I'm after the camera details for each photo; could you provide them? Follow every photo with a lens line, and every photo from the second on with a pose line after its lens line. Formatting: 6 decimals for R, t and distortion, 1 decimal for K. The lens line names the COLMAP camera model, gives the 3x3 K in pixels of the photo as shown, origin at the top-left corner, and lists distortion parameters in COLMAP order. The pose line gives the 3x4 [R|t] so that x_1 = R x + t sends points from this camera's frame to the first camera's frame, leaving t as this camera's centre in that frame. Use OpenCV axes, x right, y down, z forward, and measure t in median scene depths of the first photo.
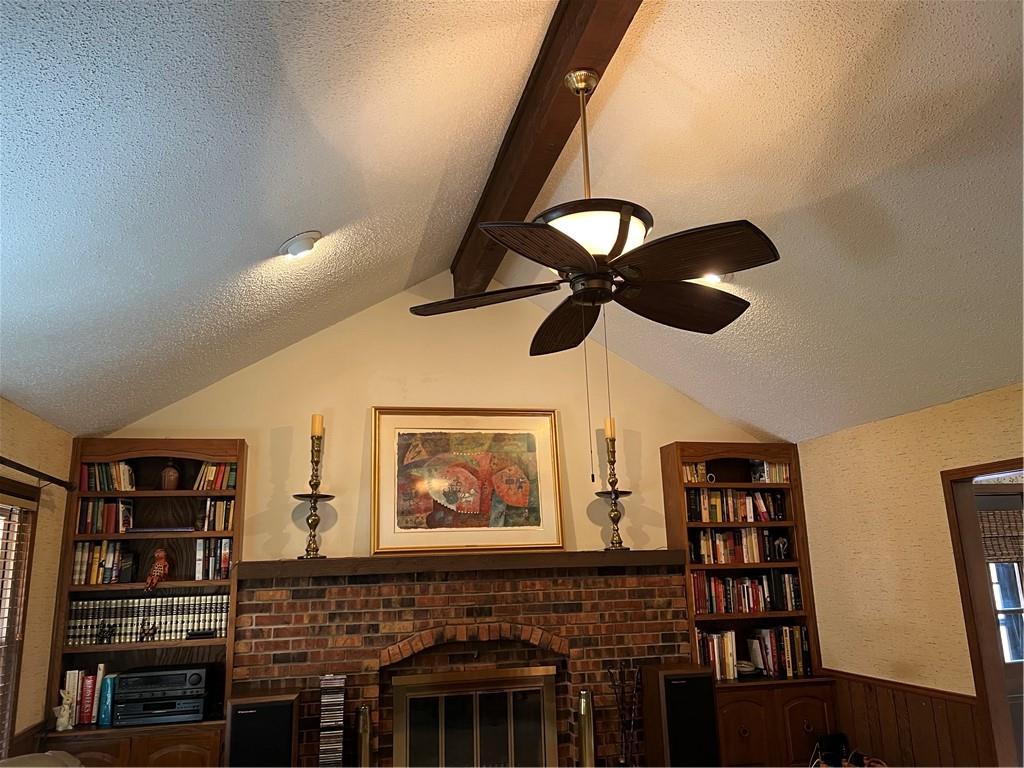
lens RADIAL K [[769.4, 0, 518.5], [0, 769.4, 385.0], [0, 0, 1]] dist [0.059378, -0.069716]
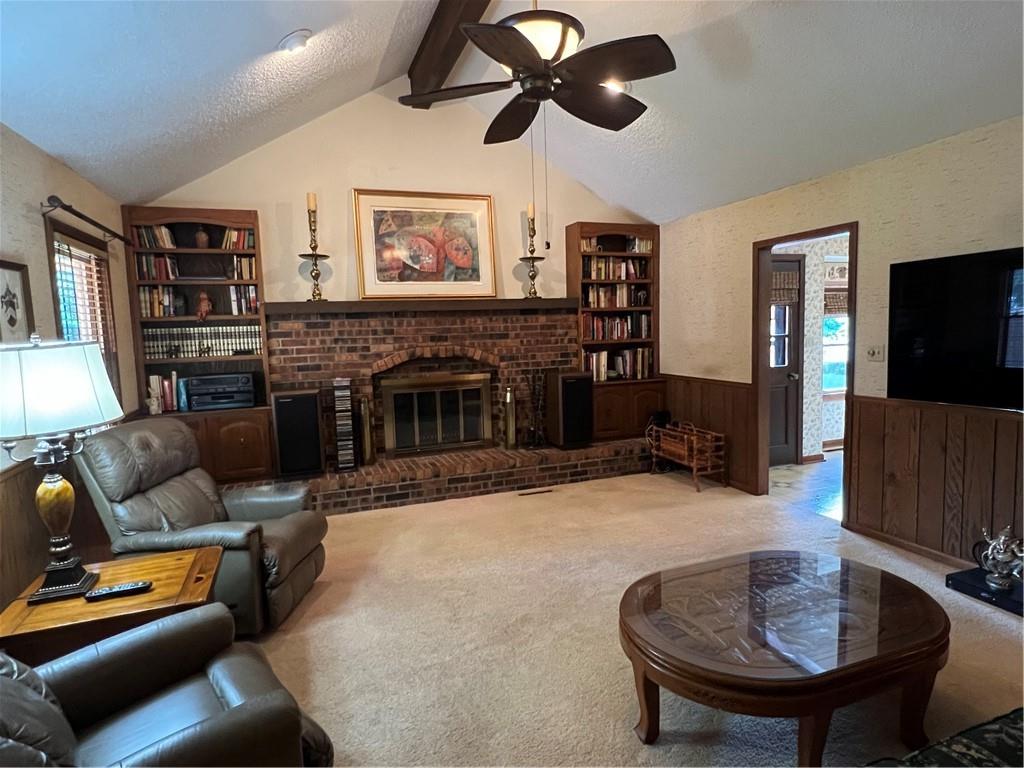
lens RADIAL K [[569.7, 0, 513.7], [0, 569.7, 383.1], [0, 0, 1]] dist [-0.001235, -0.000225]
pose [[0.992682, -0.012806, 0.120078, -0.040466], [-0.026554, 0.946877, 0.320497, 0.025768], [-0.117803, -0.321340, 0.939608, -0.049575]]
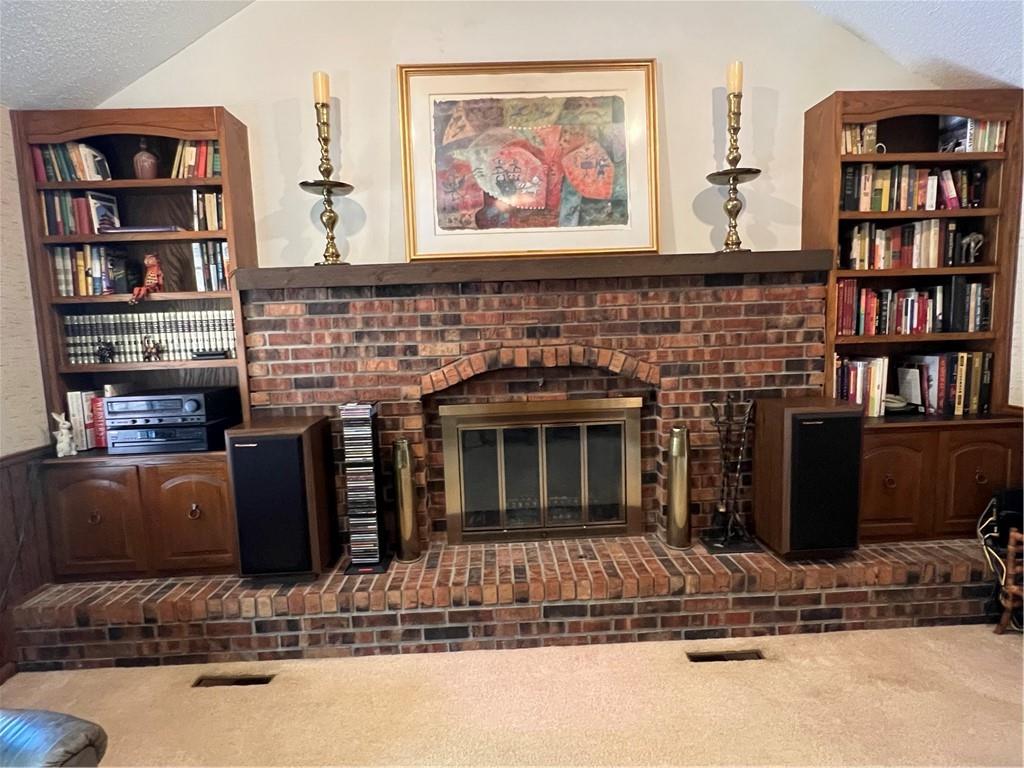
lens RADIAL K [[569.7, 0, 513.7], [0, 569.7, 383.1], [0, 0, 1]] dist [-0.001235, -0.000225]
pose [[0.980998, 0.017376, -0.193240, 0.031908], [0.049775, 0.940108, 0.337222, 0.145839], [0.187526, -0.340433, 0.921379, 0.444550]]
